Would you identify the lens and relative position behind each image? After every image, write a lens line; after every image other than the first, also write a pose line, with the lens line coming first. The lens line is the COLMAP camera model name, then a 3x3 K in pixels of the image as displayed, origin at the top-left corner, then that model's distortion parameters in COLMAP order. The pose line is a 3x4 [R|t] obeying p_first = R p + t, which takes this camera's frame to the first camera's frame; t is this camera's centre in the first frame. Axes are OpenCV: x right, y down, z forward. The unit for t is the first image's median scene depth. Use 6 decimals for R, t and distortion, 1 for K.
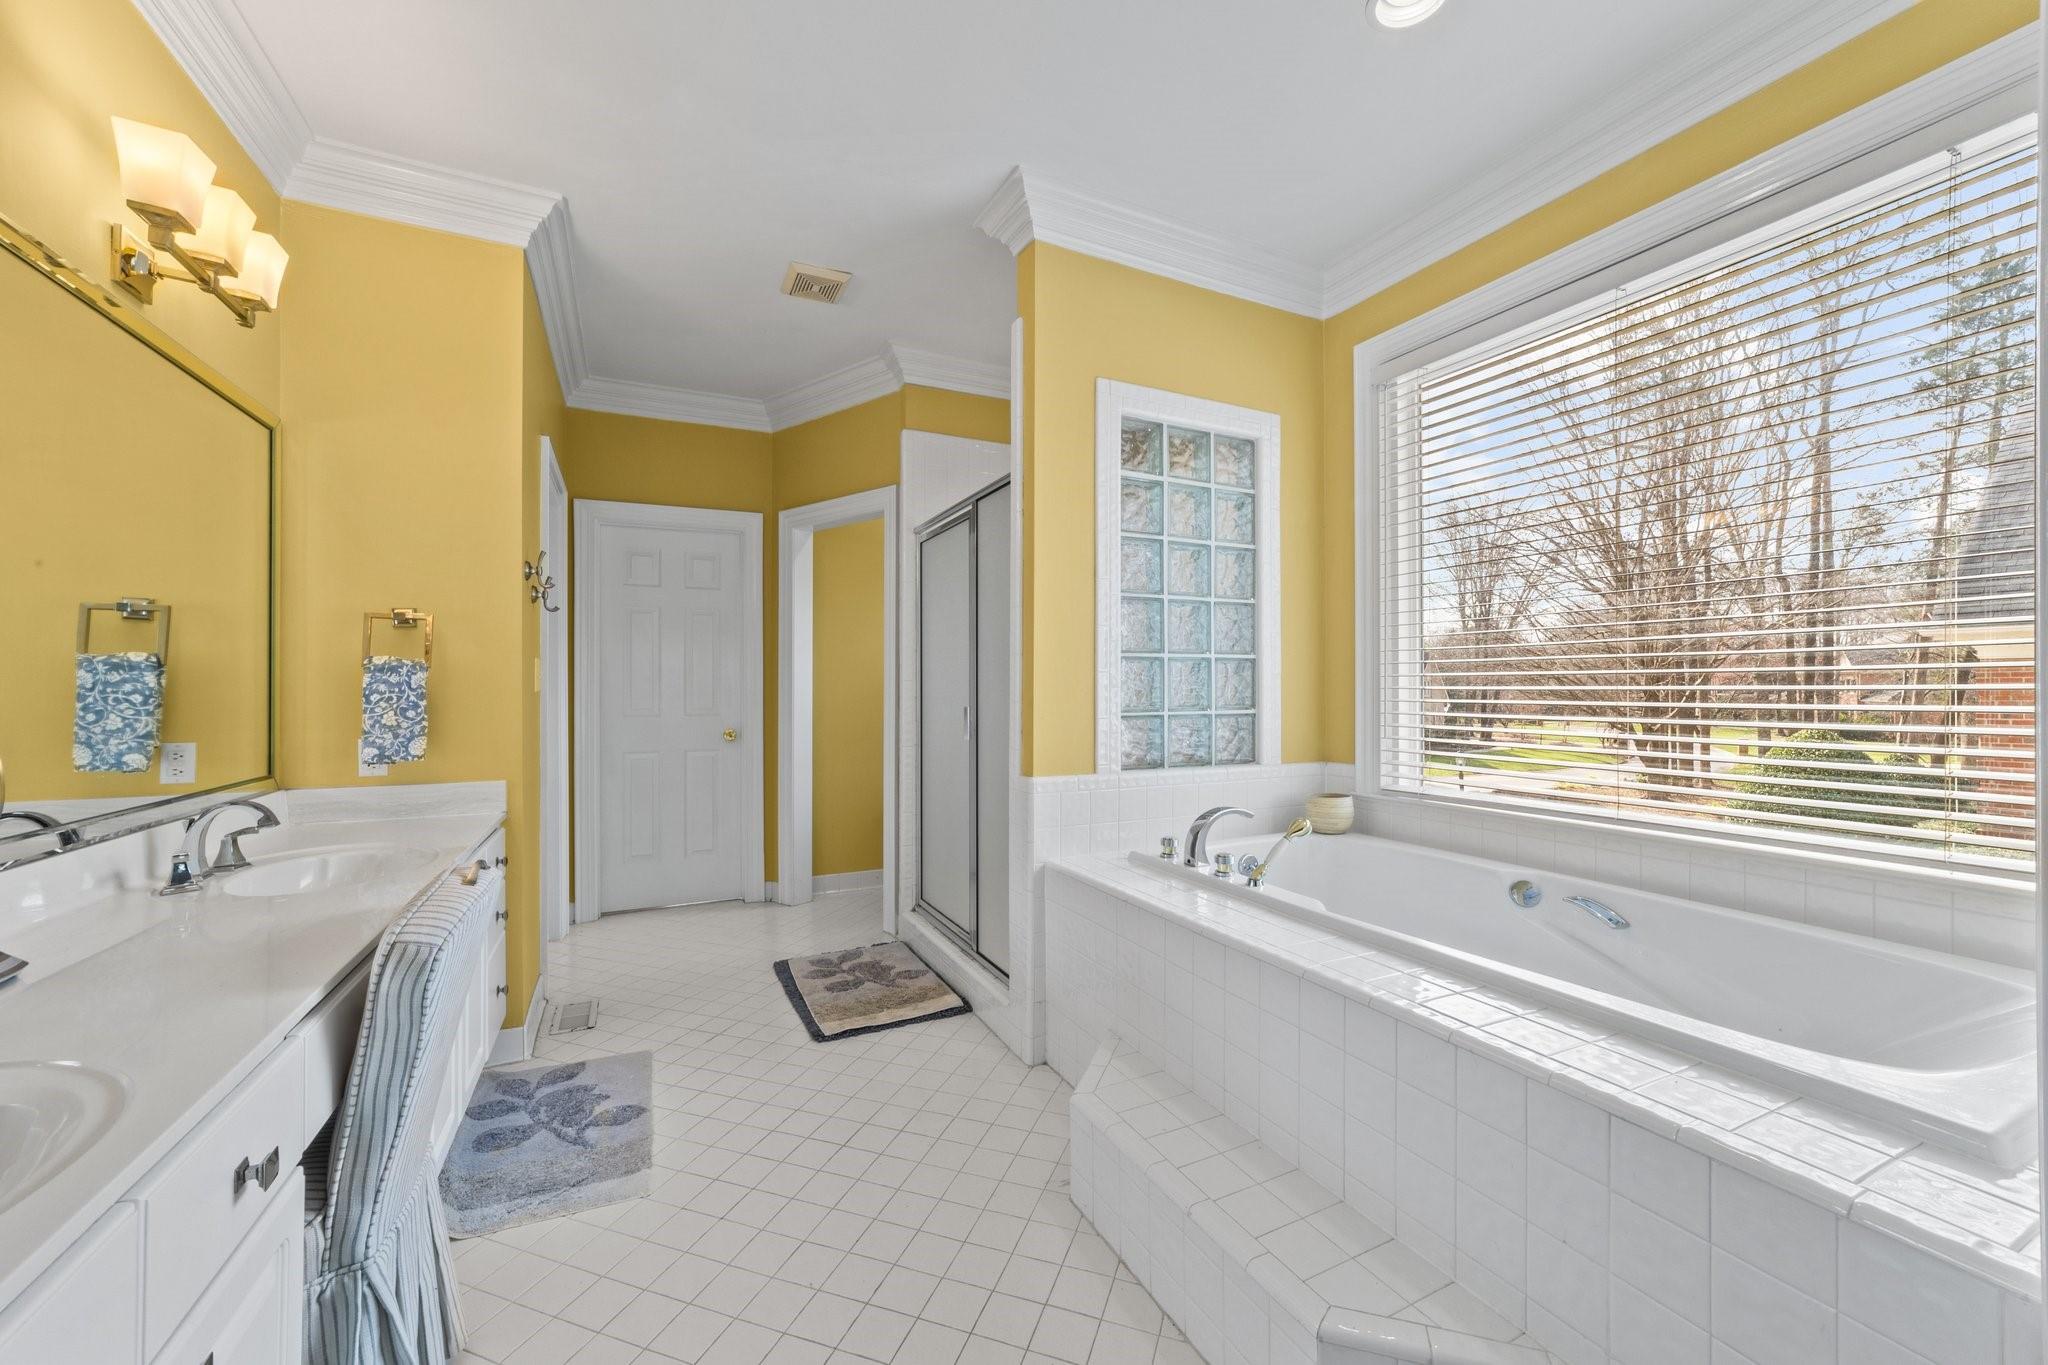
lens RADIAL K [[785.9, 0, 1024.0], [0, 785.9, 688.8], [0, 0, 1]] dist [-0.014580, 0.005378]
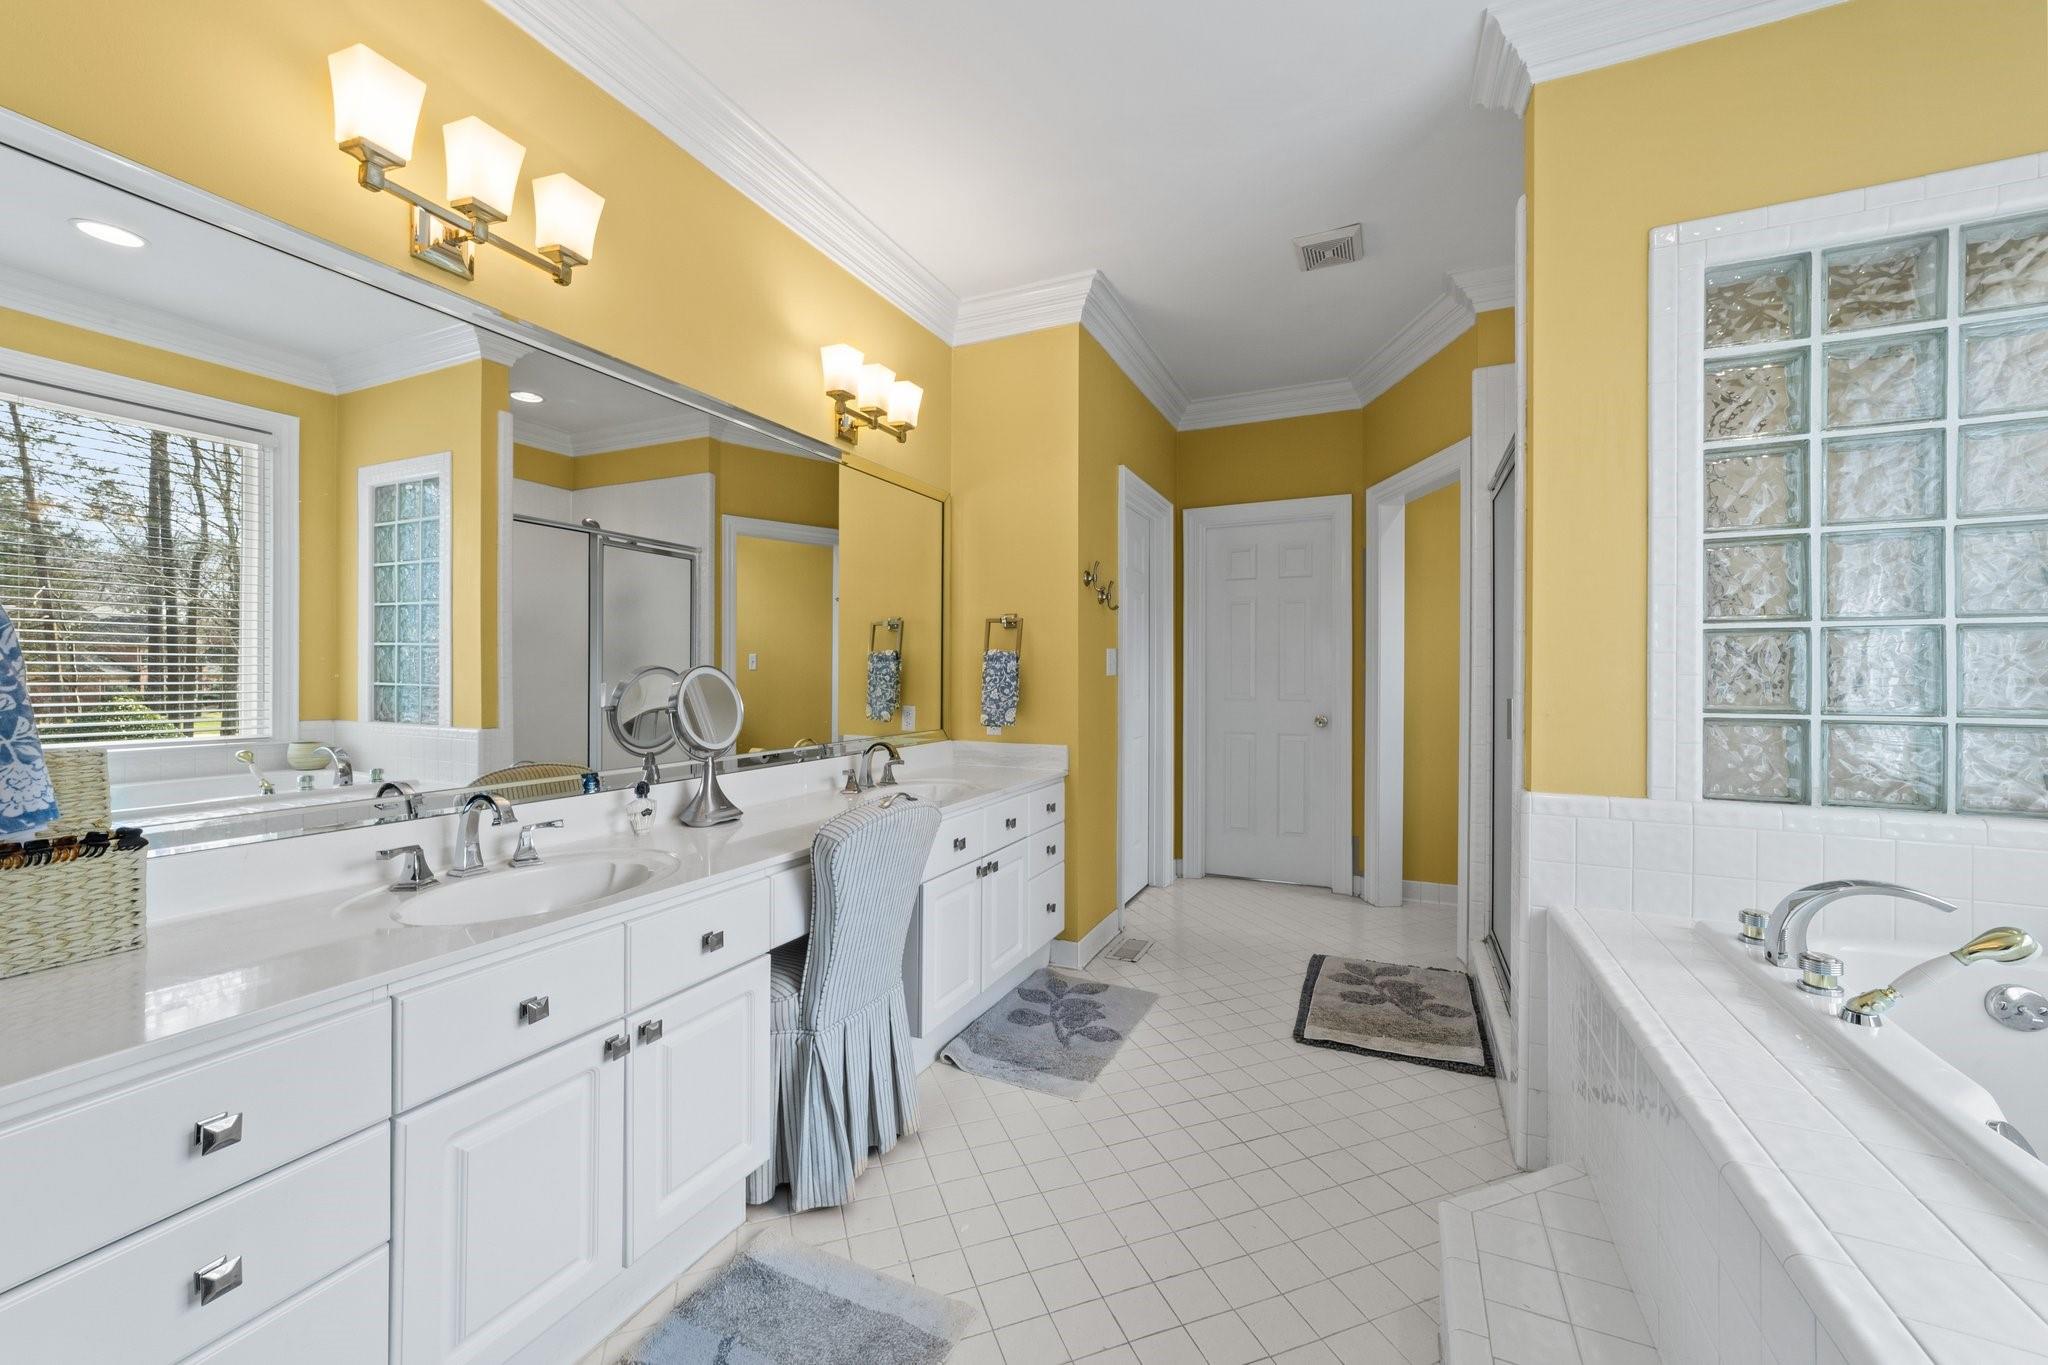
lens RADIAL K [[785.9, 0, 1023.3], [0, 785.9, 673.2], [0, 0, 1]] dist [-0.014580, 0.005378]
pose [[0.631472, 0.004034, -0.775388, 0.274226], [-0.006287, 0.999980, 0.000082, 0.000280], [0.775373, 0.004823, 0.631485, 0.131748]]
